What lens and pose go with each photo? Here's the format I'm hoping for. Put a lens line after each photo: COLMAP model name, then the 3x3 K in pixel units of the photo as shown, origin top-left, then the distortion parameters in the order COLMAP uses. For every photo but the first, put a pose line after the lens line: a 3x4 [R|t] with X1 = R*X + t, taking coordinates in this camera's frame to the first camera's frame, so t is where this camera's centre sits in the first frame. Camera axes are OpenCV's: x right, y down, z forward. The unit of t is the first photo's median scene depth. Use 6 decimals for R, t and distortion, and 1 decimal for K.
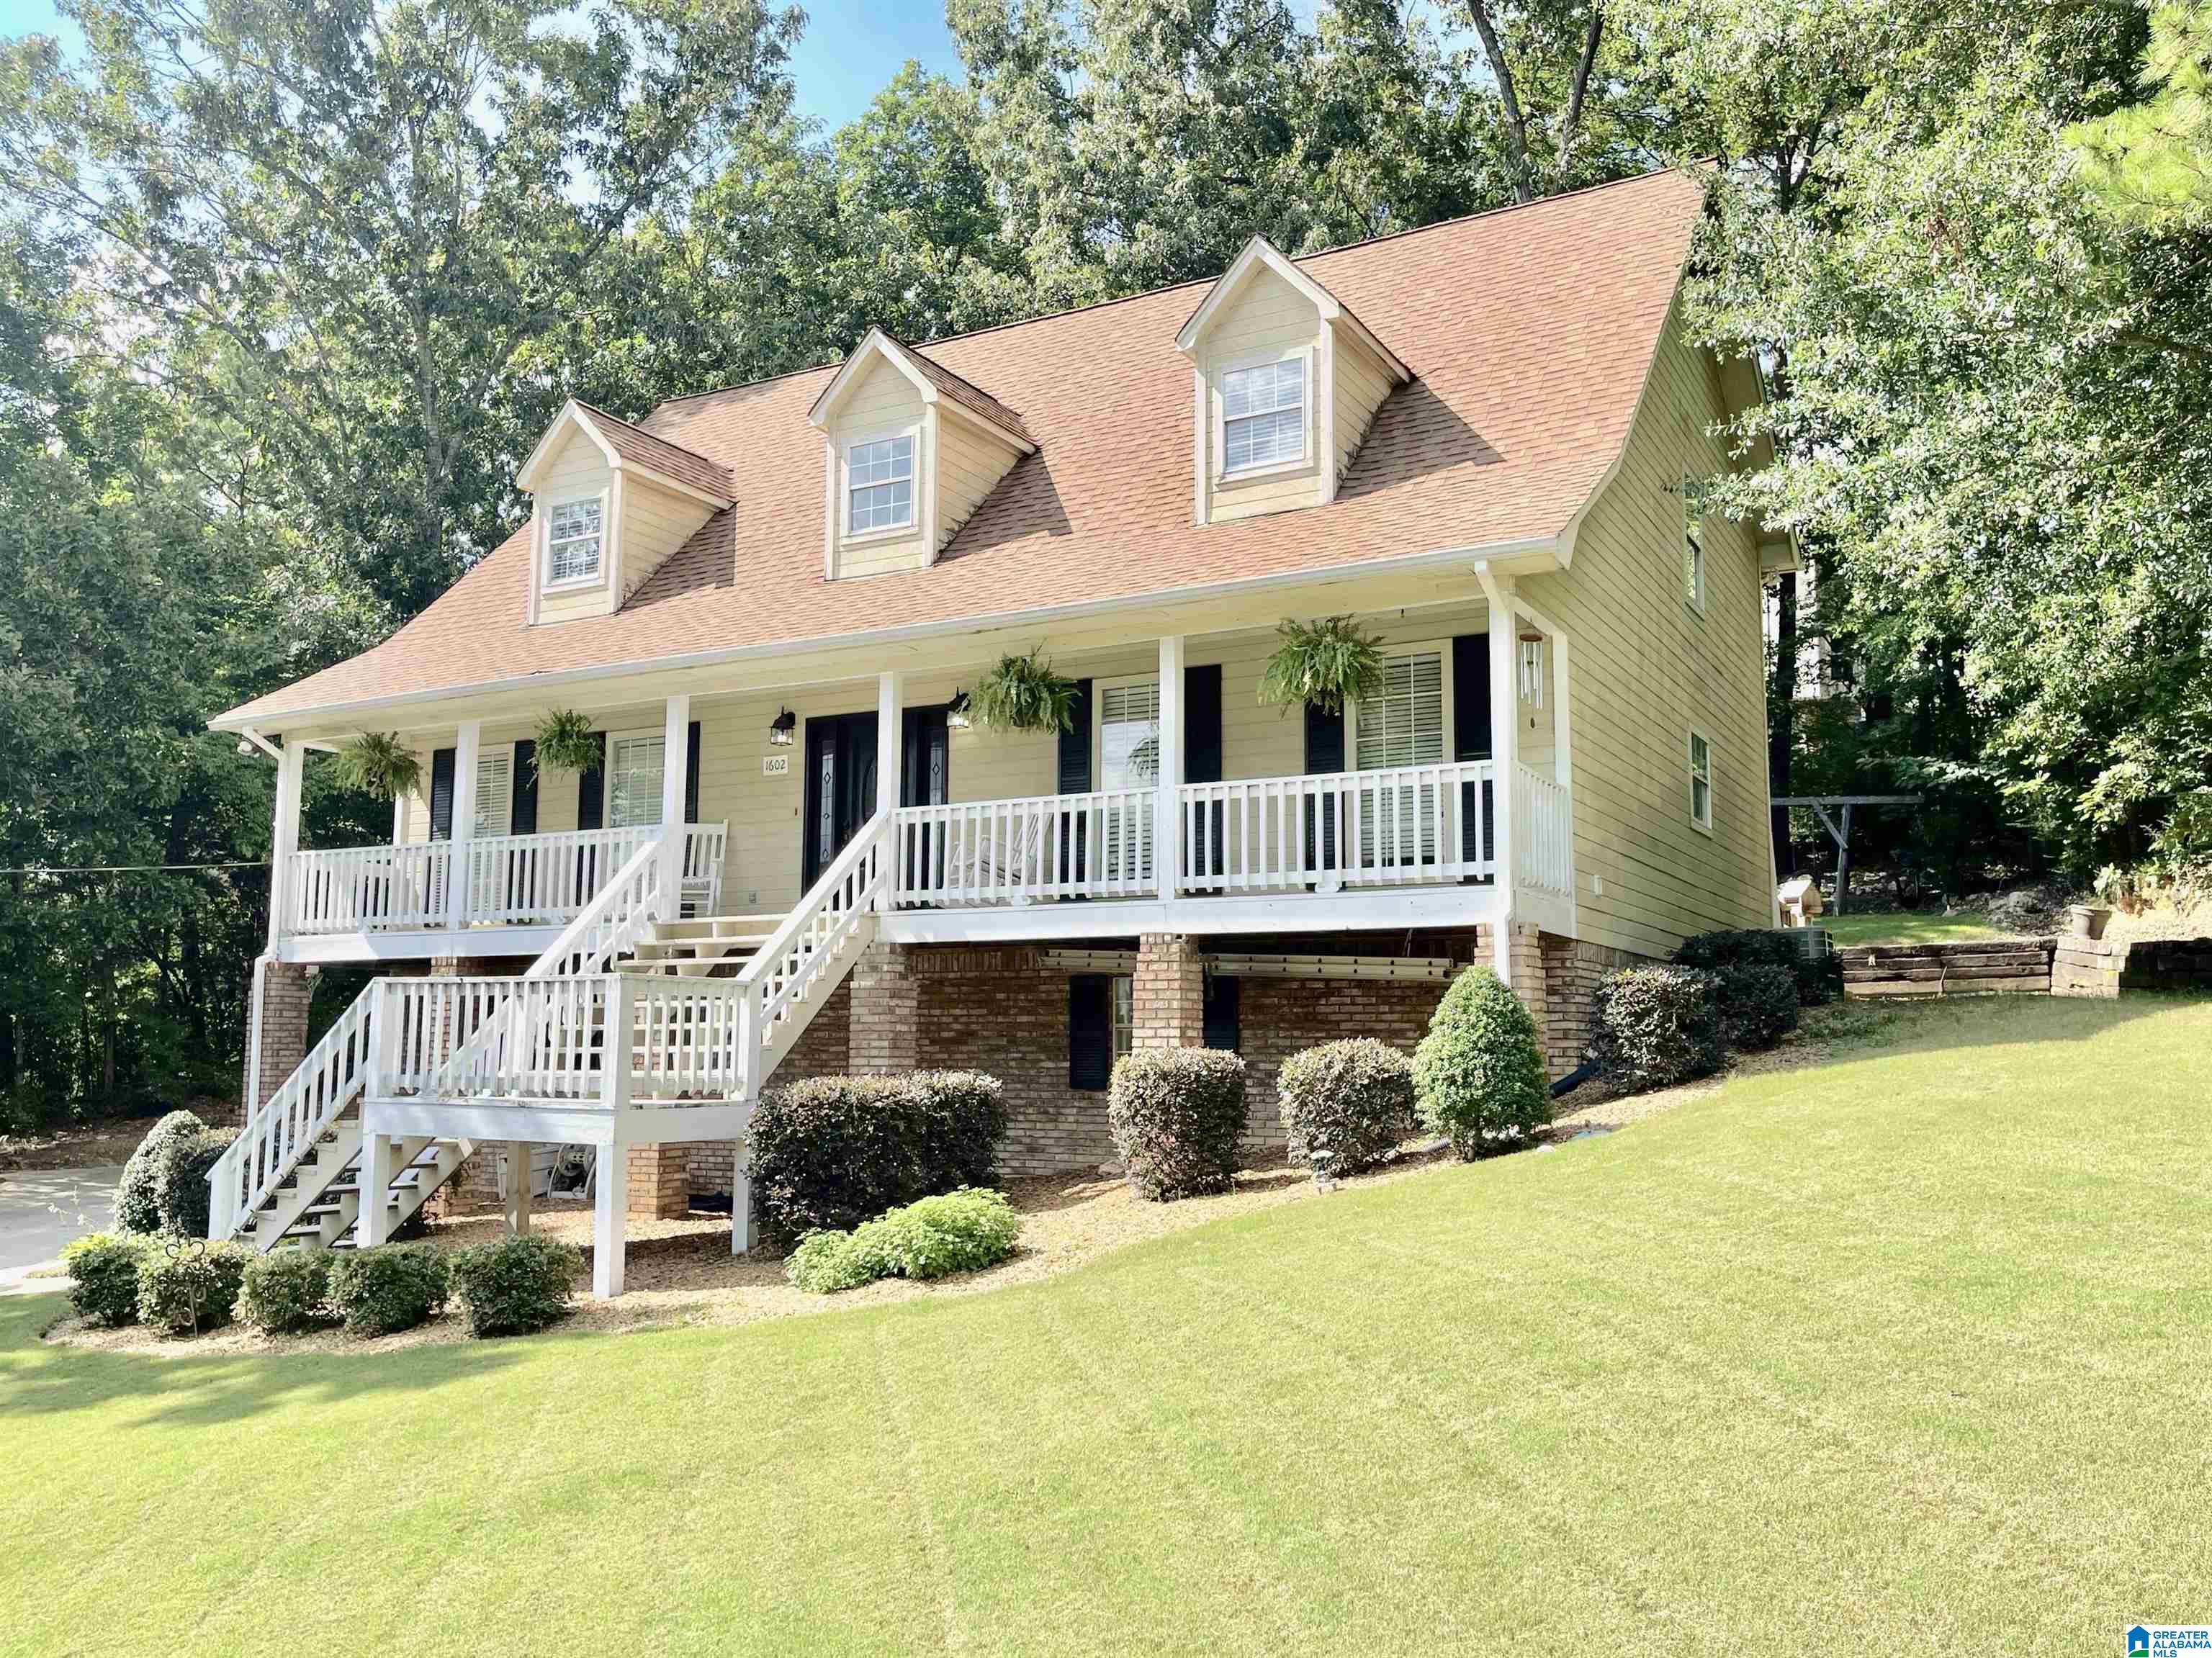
lens RADIAL K [[1759.8, 0, 1106.0], [0, 1759.8, 829.0], [0, 0, 1]] dist [0.045530, -0.001181]
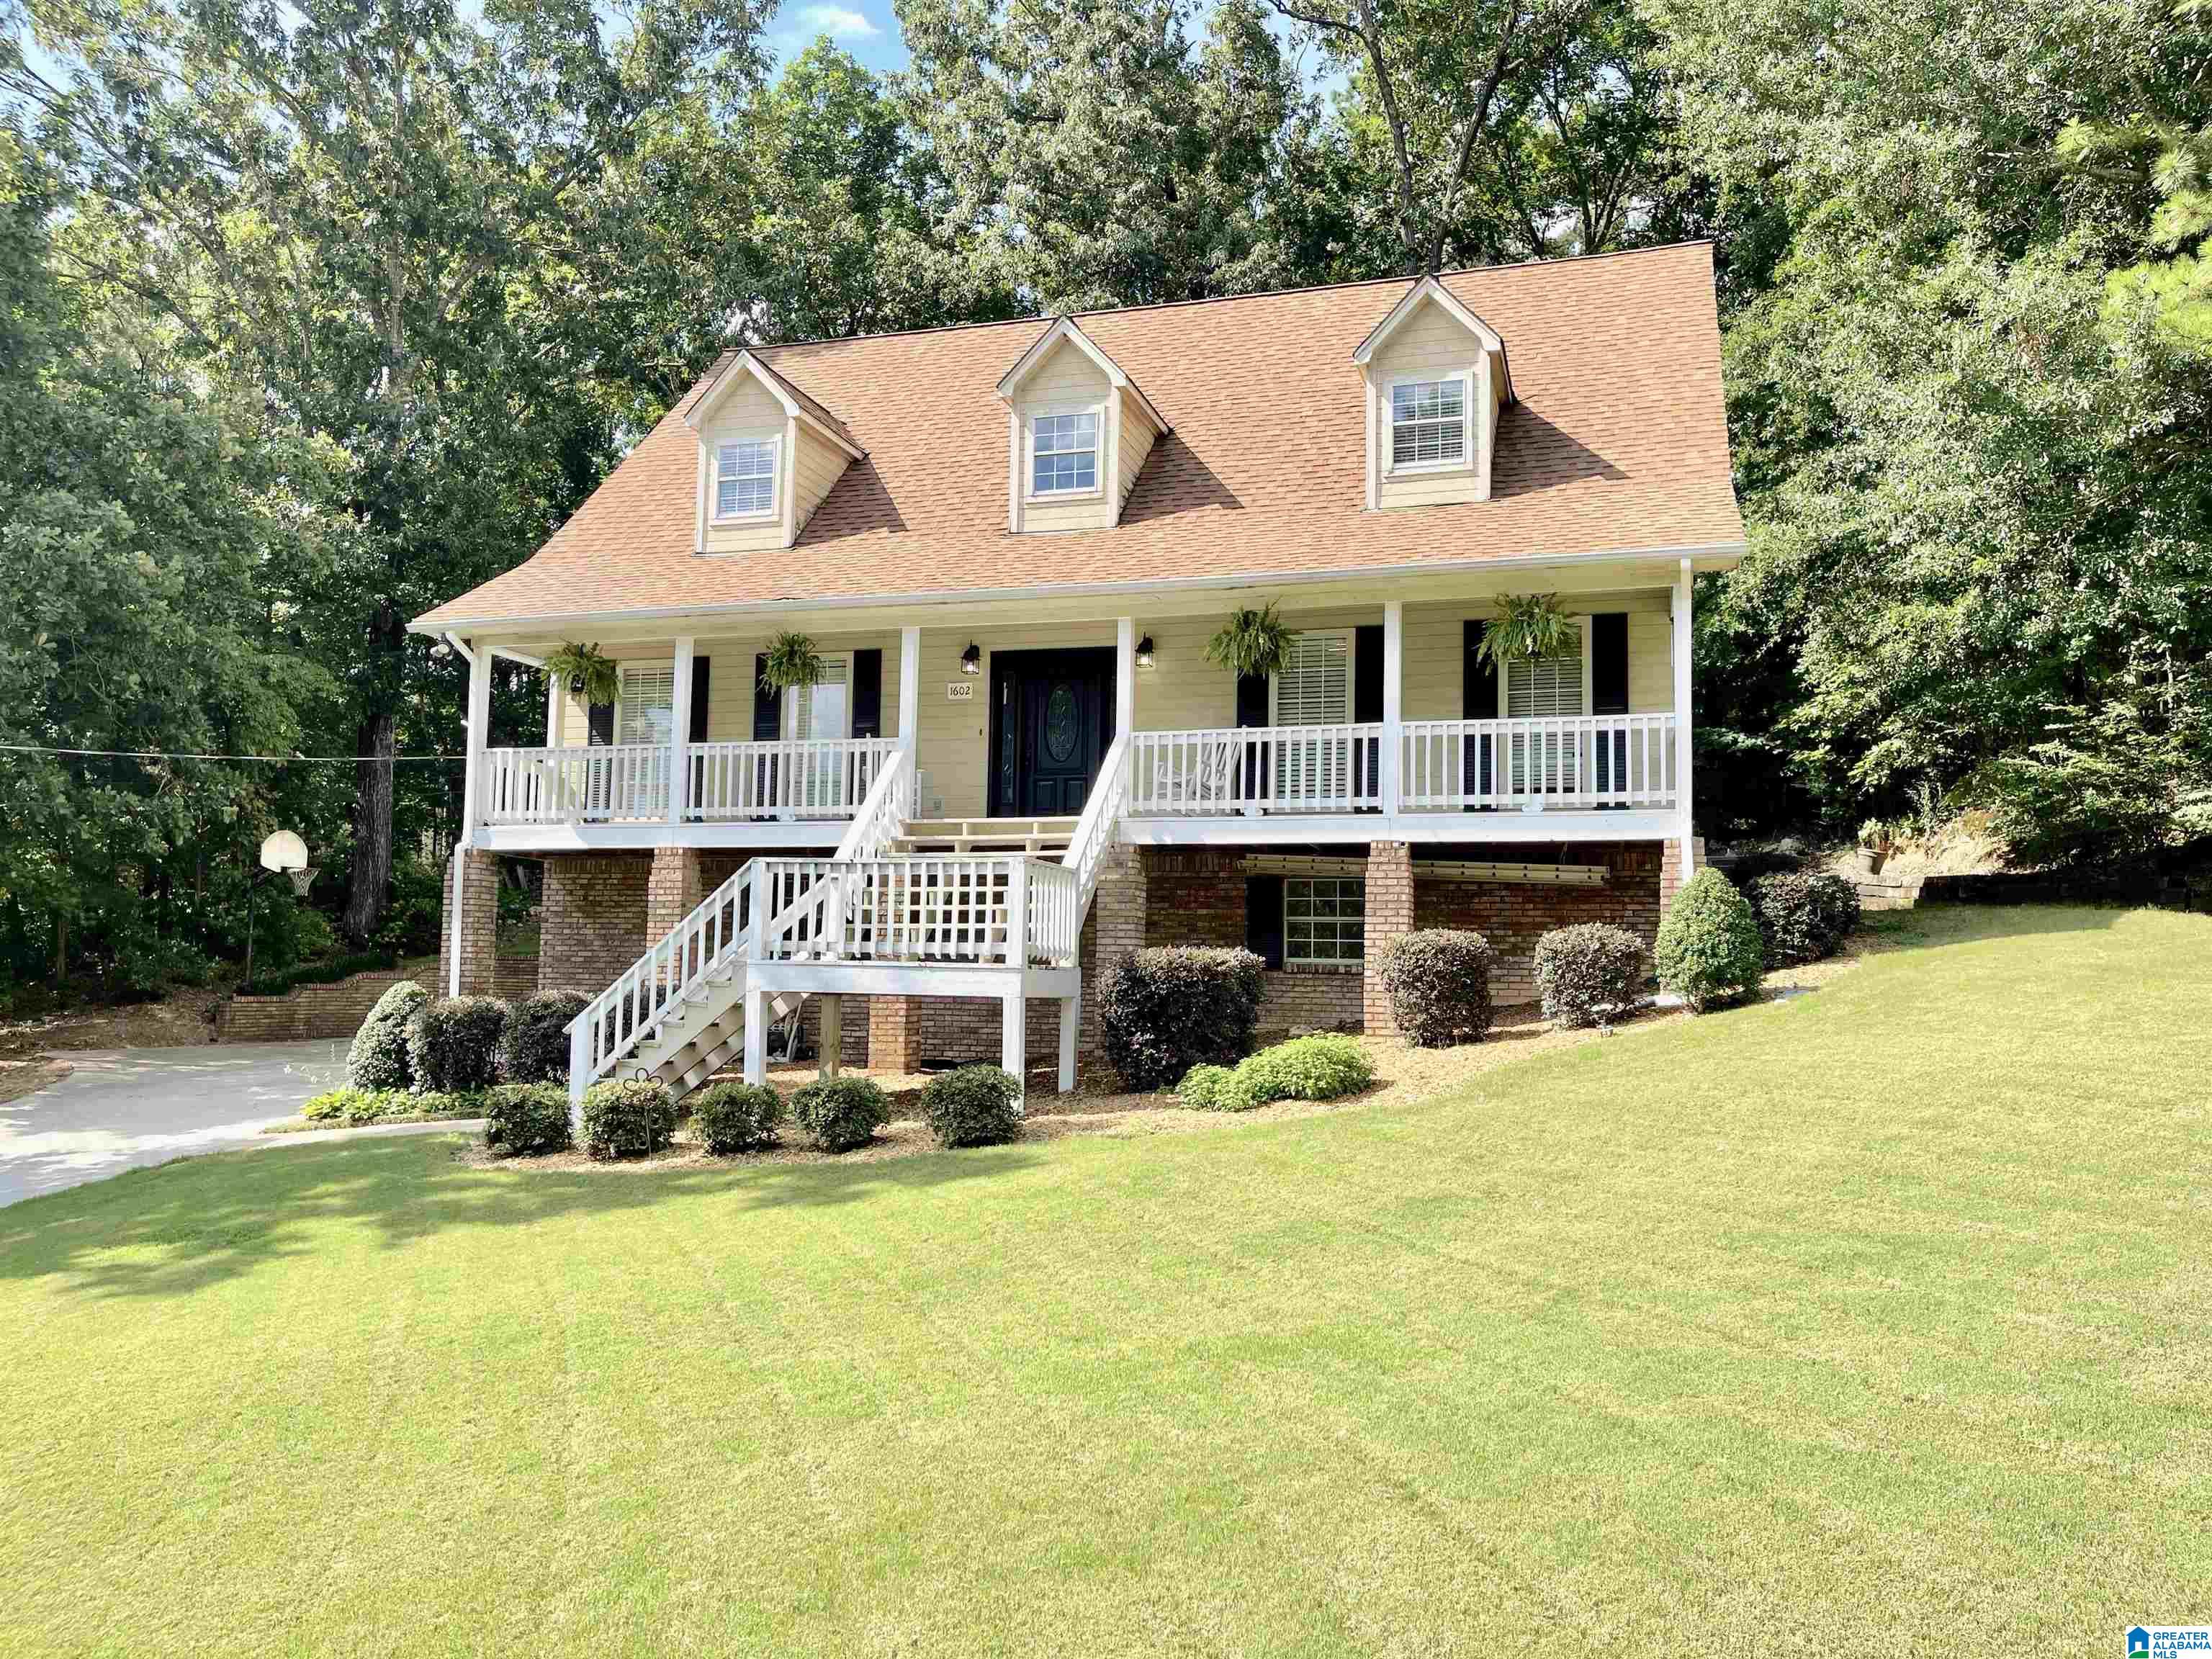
lens RADIAL K [[1650.6, 0, 1106.0], [0, 1650.6, 829.5], [0, 0, 1]] dist [0.041829, -0.004057]
pose [[0.978287, 0.031374, 0.204865, -0.350413], [-0.038280, 0.998822, 0.029833, 0.021105], [-0.203687, -0.037028, 0.978335, -0.090186]]
